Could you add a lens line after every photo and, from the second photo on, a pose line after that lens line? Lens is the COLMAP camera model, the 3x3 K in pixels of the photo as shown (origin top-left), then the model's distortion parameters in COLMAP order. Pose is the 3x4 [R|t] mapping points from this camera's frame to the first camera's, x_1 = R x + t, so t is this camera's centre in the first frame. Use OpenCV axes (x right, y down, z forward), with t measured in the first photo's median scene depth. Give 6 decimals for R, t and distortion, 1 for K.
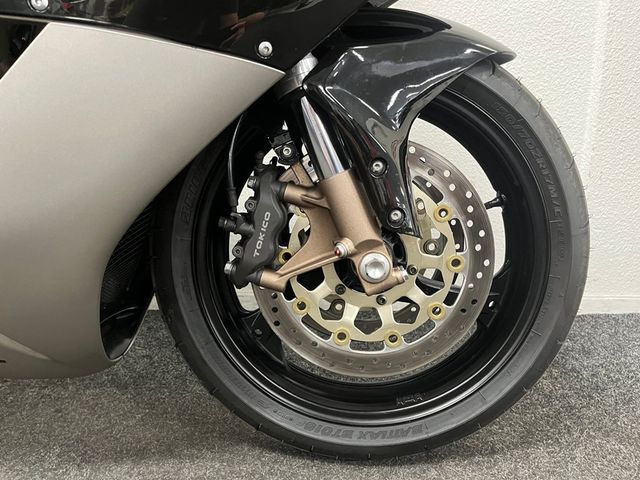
lens RADIAL K [[486.9, 0, 323.3], [0, 486.9, 234.2], [0, 0, 1]] dist [0.052521, -0.080131]
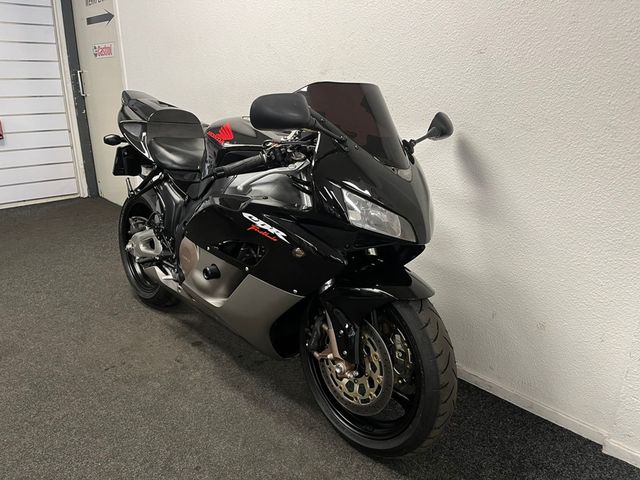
lens RADIAL K [[486.9, 0, 321.4], [0, 486.9, 238.4], [0, 0, 1]] dist [0.052521, -0.080131]
pose [[0.674487, 0.216797, -0.705738, 1.525875], [-0.157149, 0.976166, 0.149680, -0.862786], [0.721368, 0.009948, 0.692481, -0.752187]]
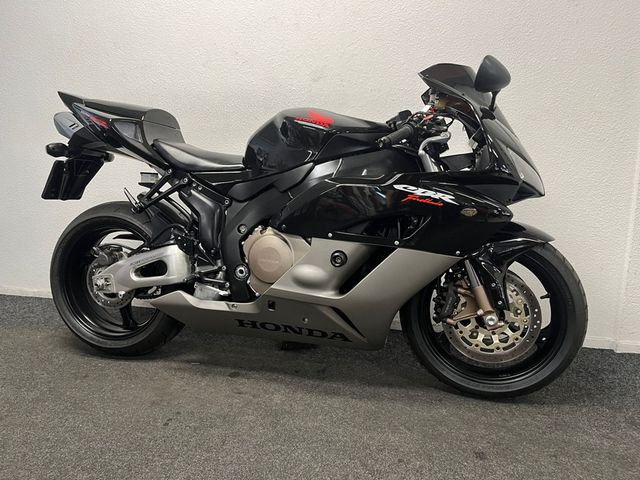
lens RADIAL K [[486.9, 0, 319.7], [0, 486.9, 241.6], [0, 0, 1]] dist [0.052521, -0.080131]
pose [[0.966547, 0.043171, -0.252830, -0.134819], [-0.052436, 0.998173, -0.030019, -0.218651], [0.251072, 0.042272, 0.967045, -1.740003]]
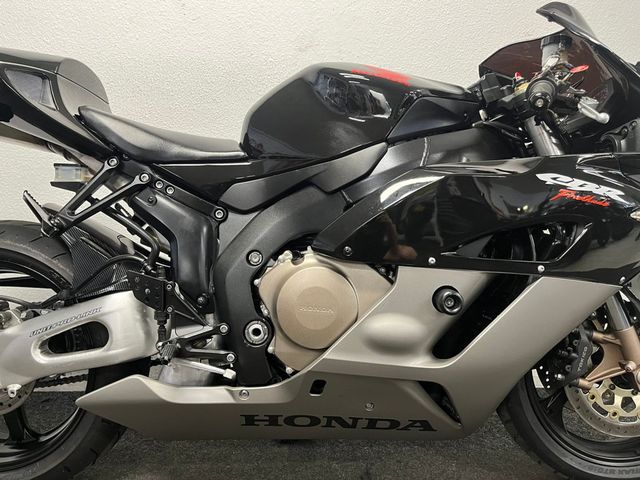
lens RADIAL K [[486.9, 0, 319.5], [0, 486.9, 239.6], [0, 0, 1]] dist [0.052521, -0.080131]
pose [[0.999907, -0.006202, 0.012168, -1.047953], [0.007438, 0.994522, -0.104262, -0.241045], [-0.011454, 0.104343, 0.994475, -0.812042]]
